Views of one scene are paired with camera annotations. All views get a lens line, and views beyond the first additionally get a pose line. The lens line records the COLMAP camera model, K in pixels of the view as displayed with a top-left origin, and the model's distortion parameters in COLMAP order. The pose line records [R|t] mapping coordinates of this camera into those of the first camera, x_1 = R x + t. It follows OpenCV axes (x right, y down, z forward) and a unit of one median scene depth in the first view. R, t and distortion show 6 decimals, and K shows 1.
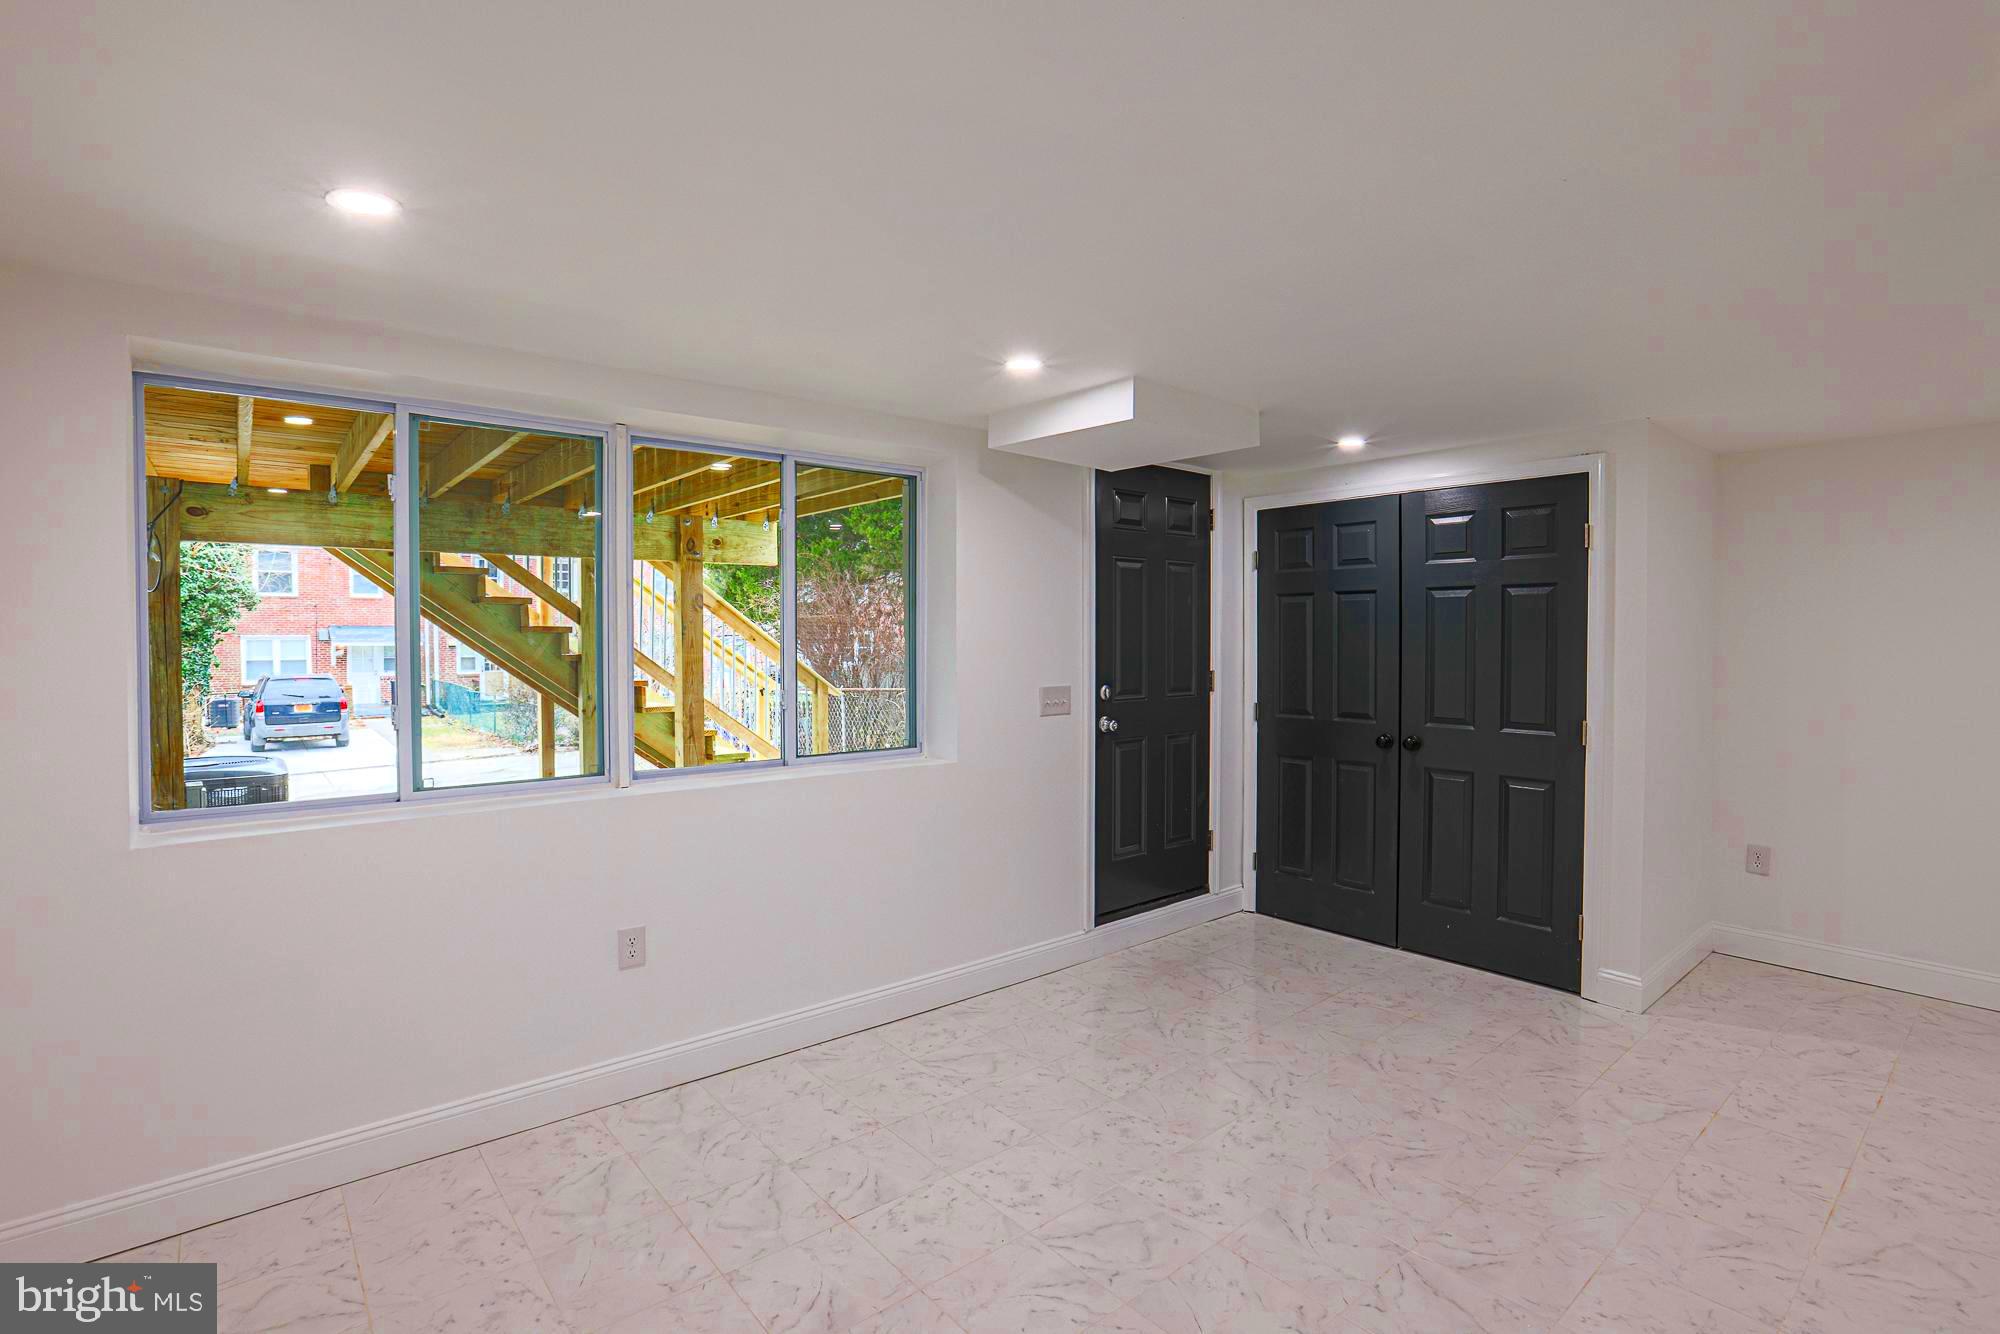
lens RADIAL K [[942.1, 0, 1015.0], [0, 942.1, 653.8], [0, 0, 1]] dist [-0.052371, 0.017281]
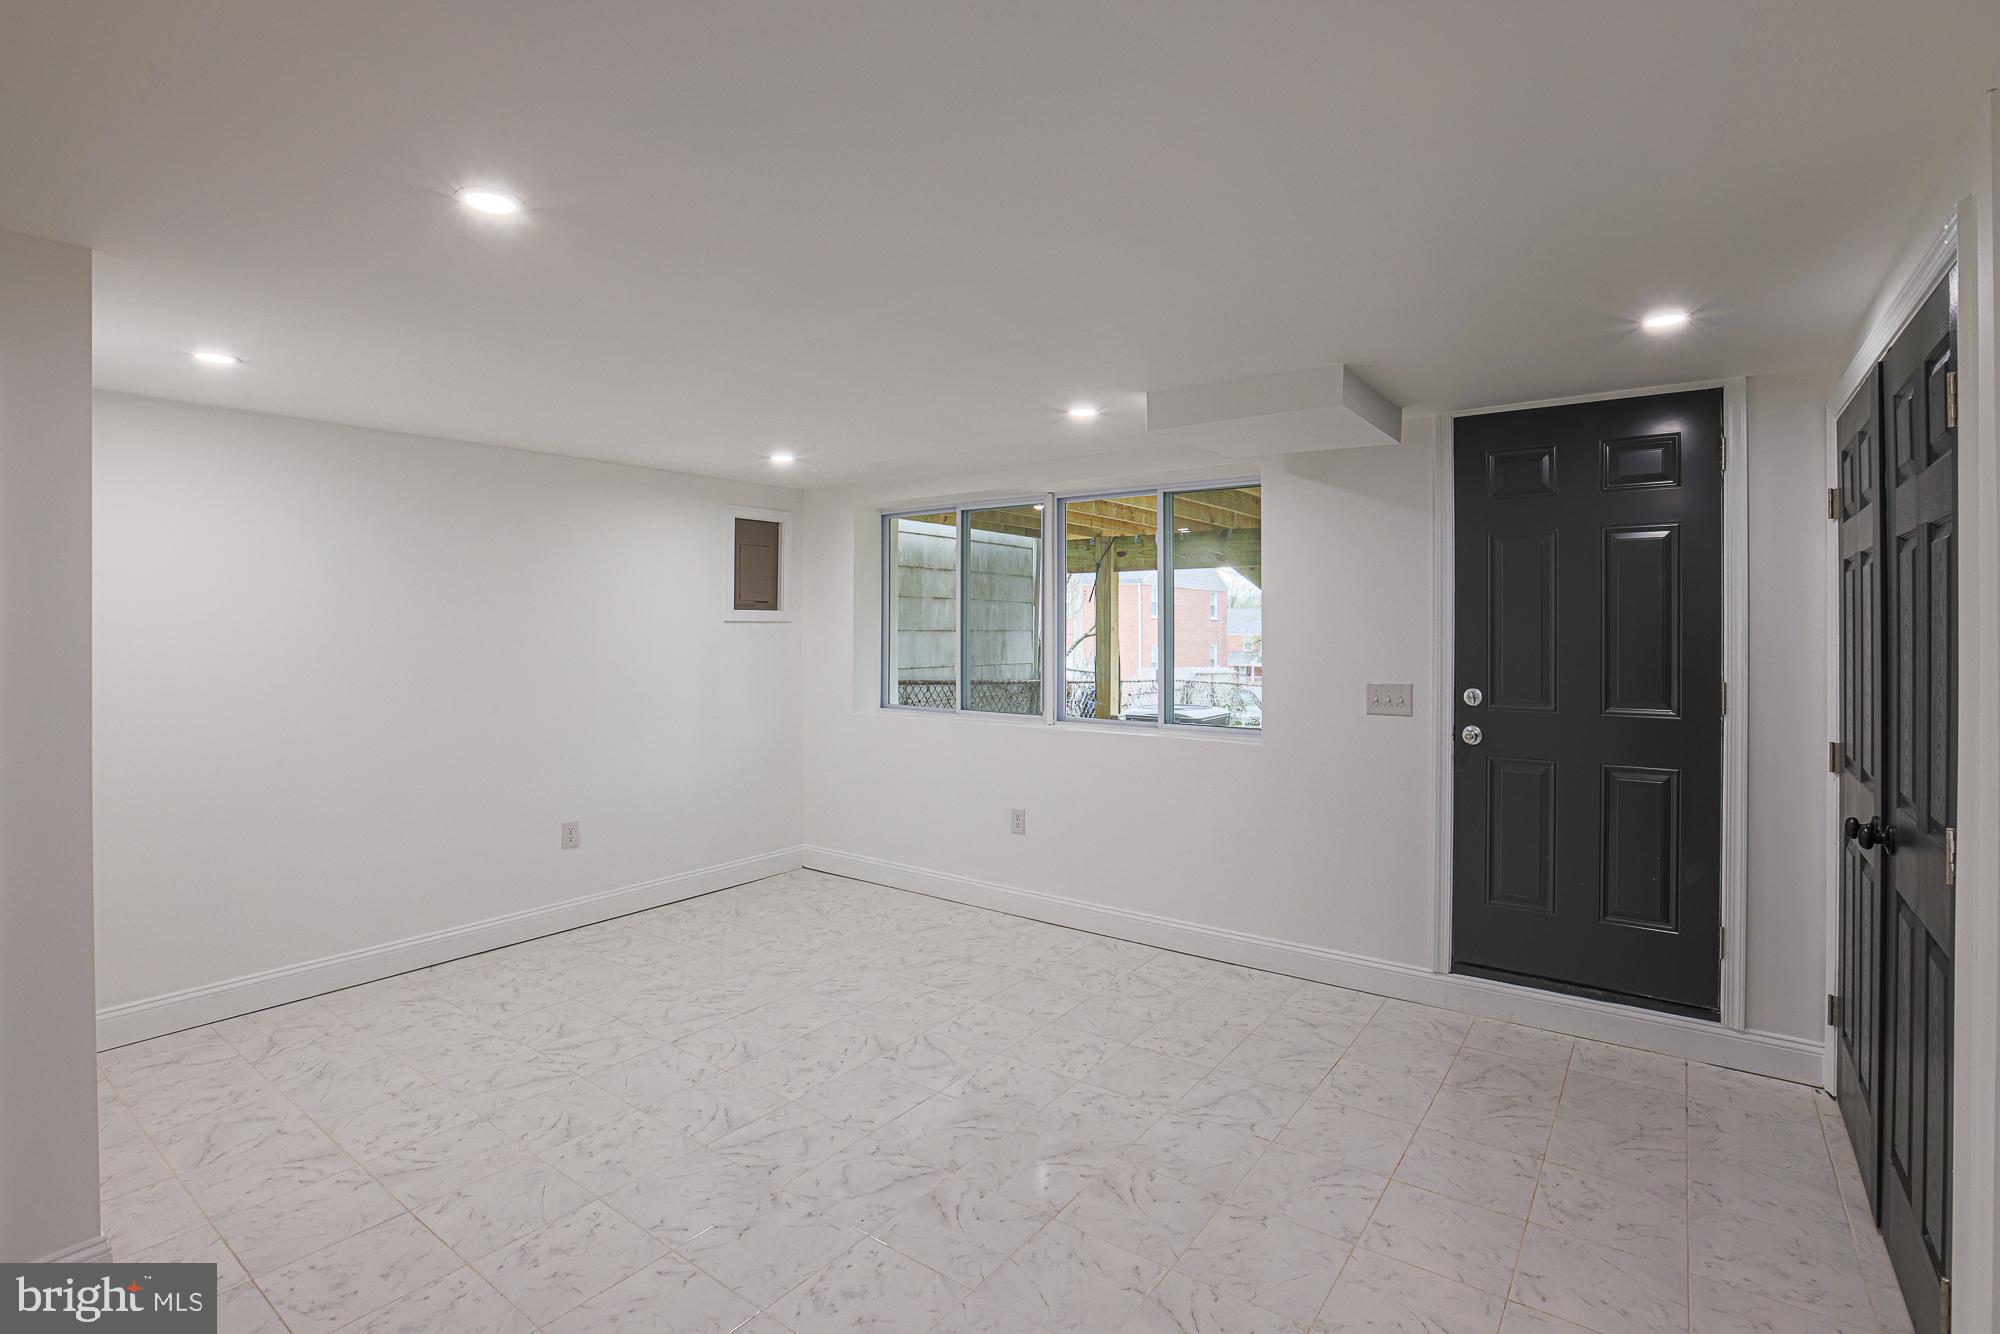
lens RADIAL K [[942.1, 0, 996.5], [0, 942.1, 619.8], [0, 0, 1]] dist [-0.052371, 0.017281]
pose [[0.226936, -0.006741, -0.973886, 0.907892], [-0.020626, 0.999719, -0.011726, -0.010095], [0.973691, 0.022748, 0.226733, 0.455781]]
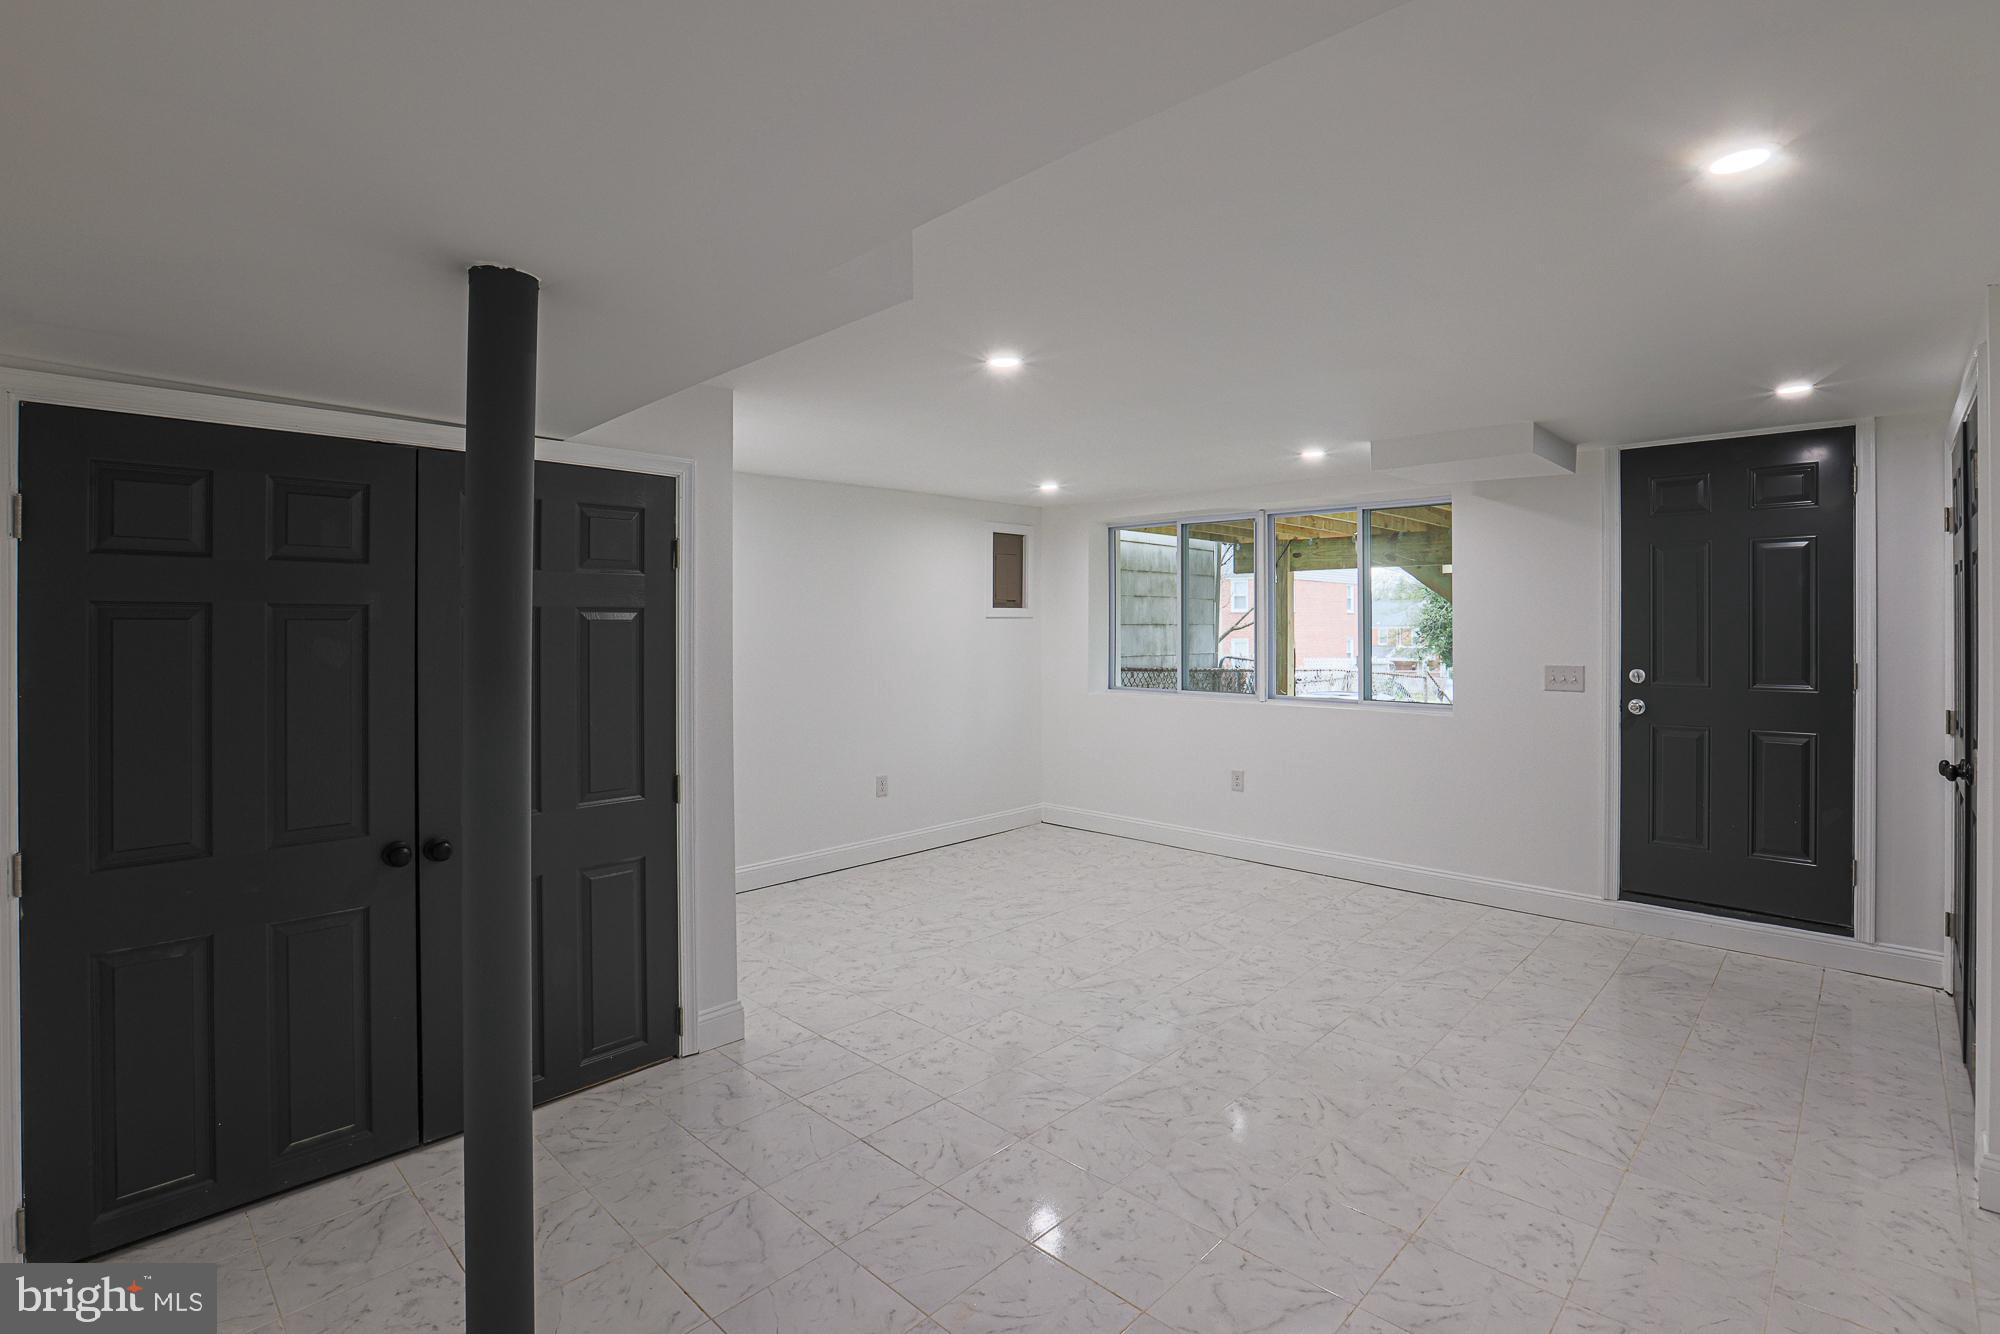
lens RADIAL K [[942.1, 0, 993.3], [0, 942.1, 618.4], [0, 0, 1]] dist [-0.052371, 0.017281]
pose [[0.096680, -0.003393, -0.995310, 1.168418], [-0.016520, 0.999851, -0.005013, -0.005846], [0.995178, 0.016927, 0.096610, 0.227395]]
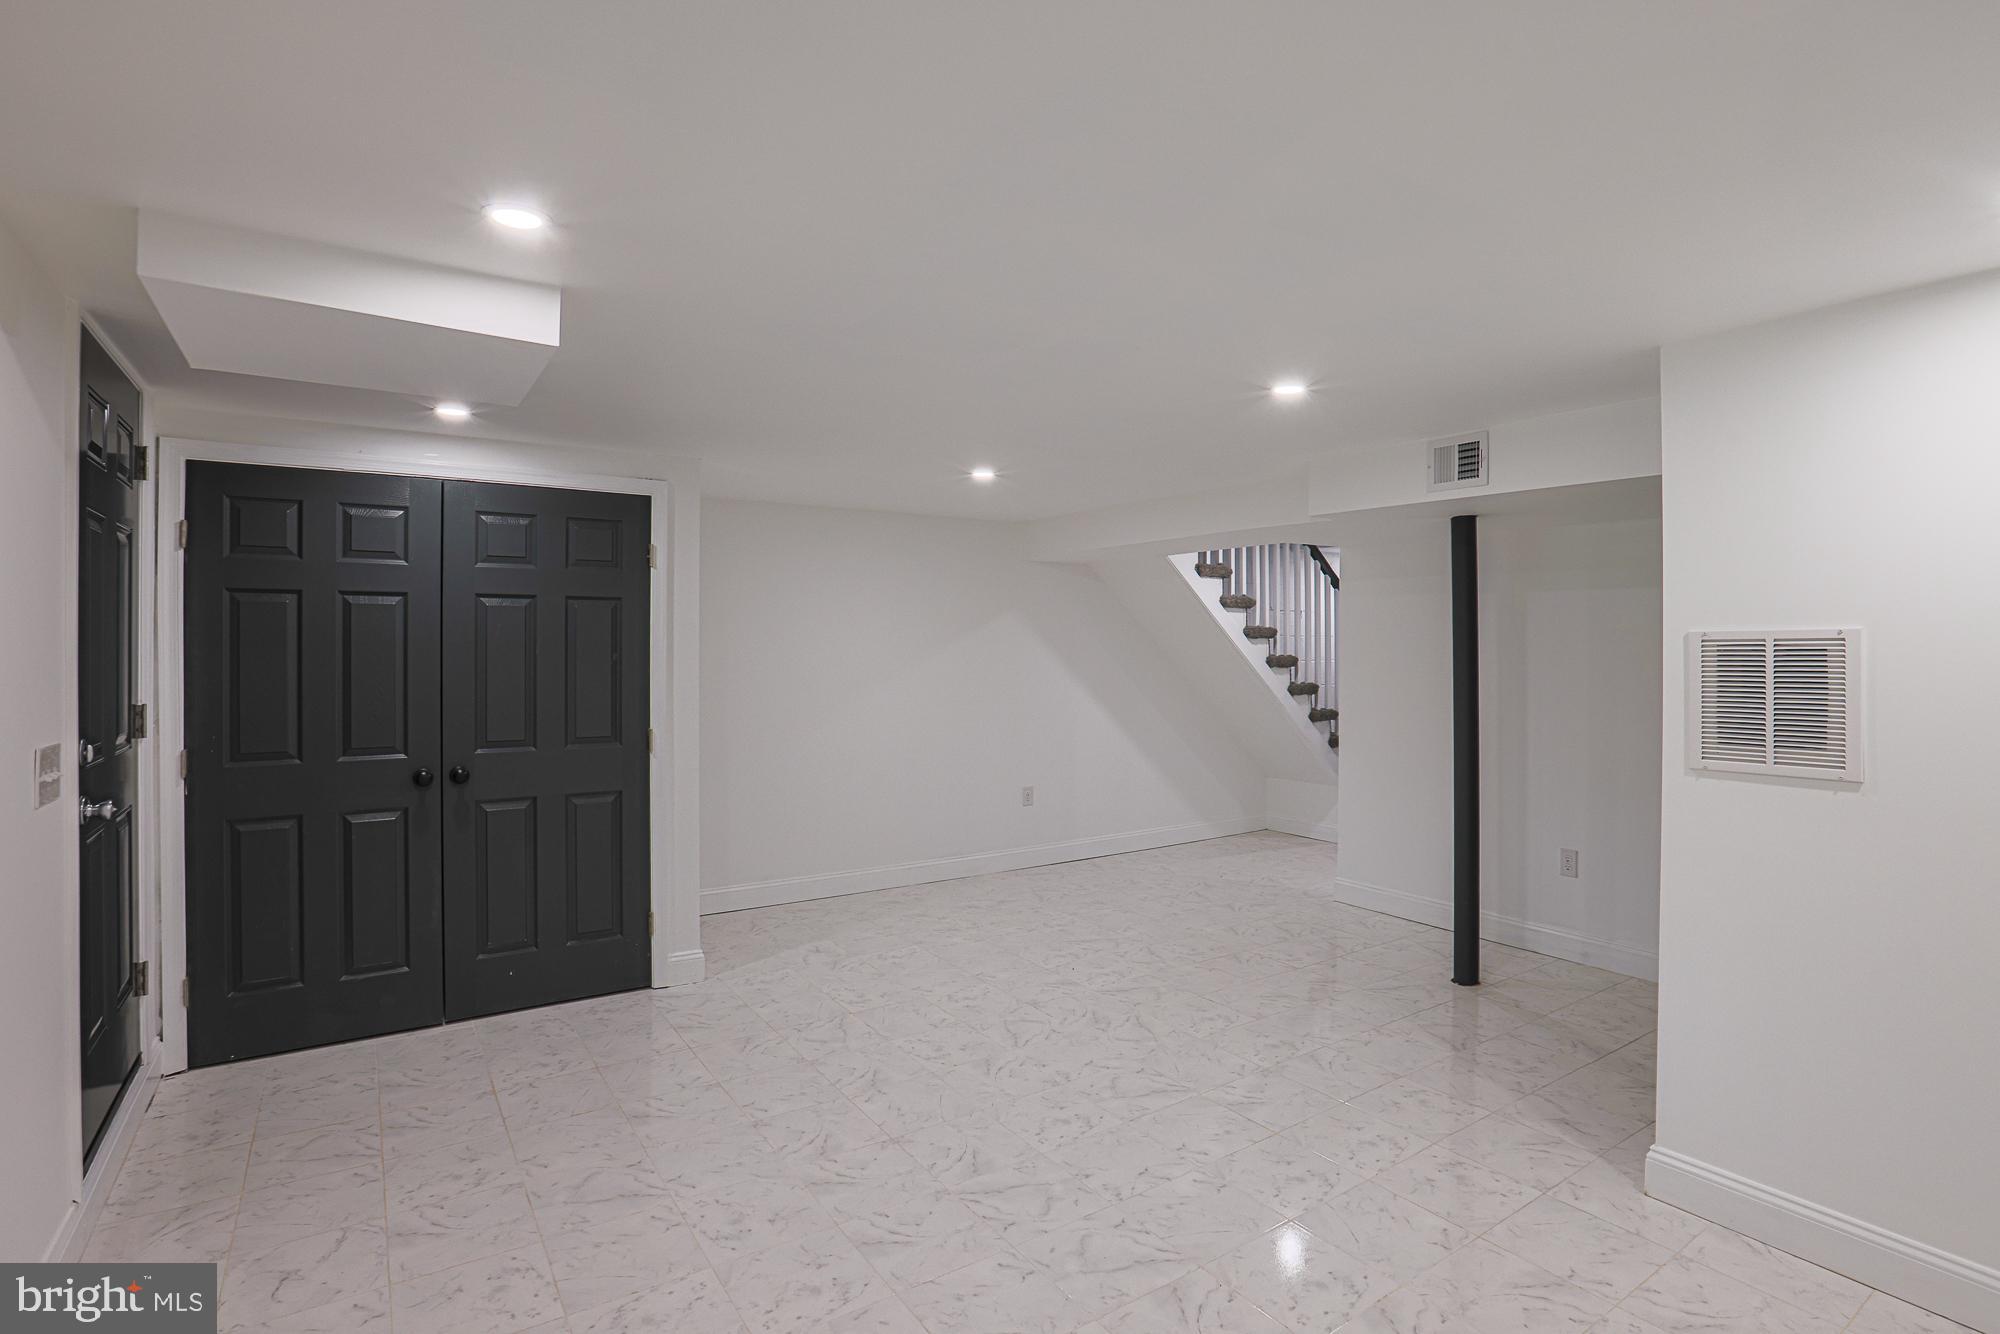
lens RADIAL K [[978.2, 0, 995.1], [0, 978.2, 655.3], [0, 0, 1]] dist [-0.024378, 0.000964]
pose [[0.118953, -0.005752, 0.992883, -0.444884], [0.015878, 0.999866, 0.003891, -0.010822], [-0.992773, 0.015302, 0.119029, 0.458862]]
